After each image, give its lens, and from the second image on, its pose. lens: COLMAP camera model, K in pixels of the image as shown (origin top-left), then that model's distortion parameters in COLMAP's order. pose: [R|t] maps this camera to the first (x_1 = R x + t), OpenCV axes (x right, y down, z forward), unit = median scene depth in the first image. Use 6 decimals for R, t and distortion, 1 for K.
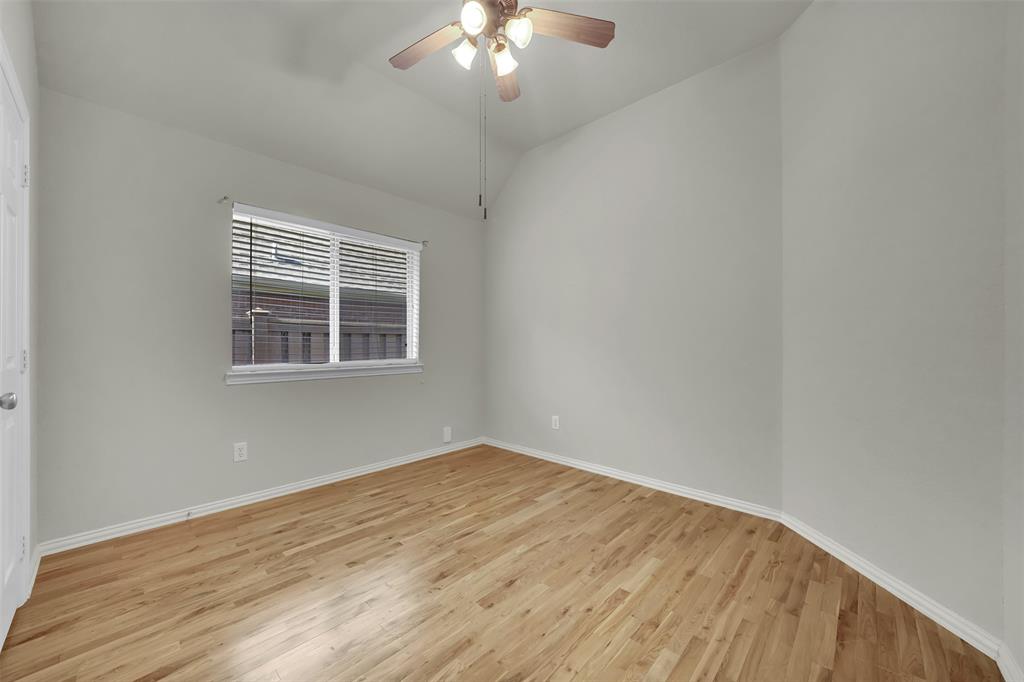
lens RADIAL K [[375.0, 0, 506.7], [0, 375.0, 344.8], [0, 0, 1]] dist [-0.002495, 0.000024]
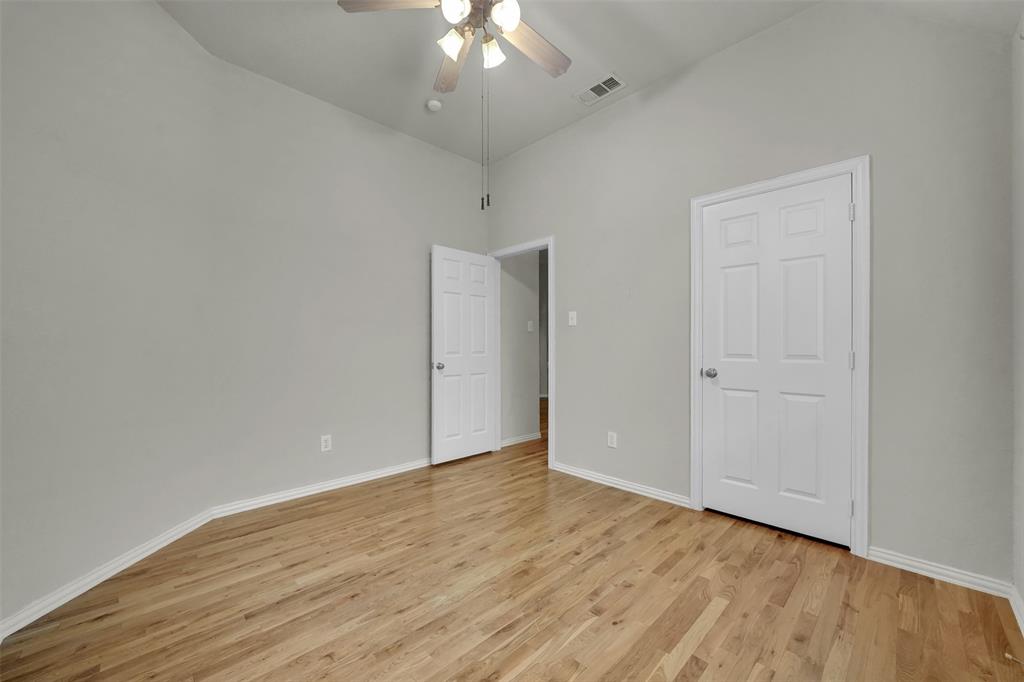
lens RADIAL K [[375.0, 0, 506.7], [0, 375.0, 344.8], [0, 0, 1]] dist [-0.002495, 0.000024]
pose [[-0.999175, 0.003003, 0.040502, -0.157008], [0.002872, 0.999990, -0.003296, -0.007436], [-0.040511, -0.003177, -0.999174, 1.967102]]
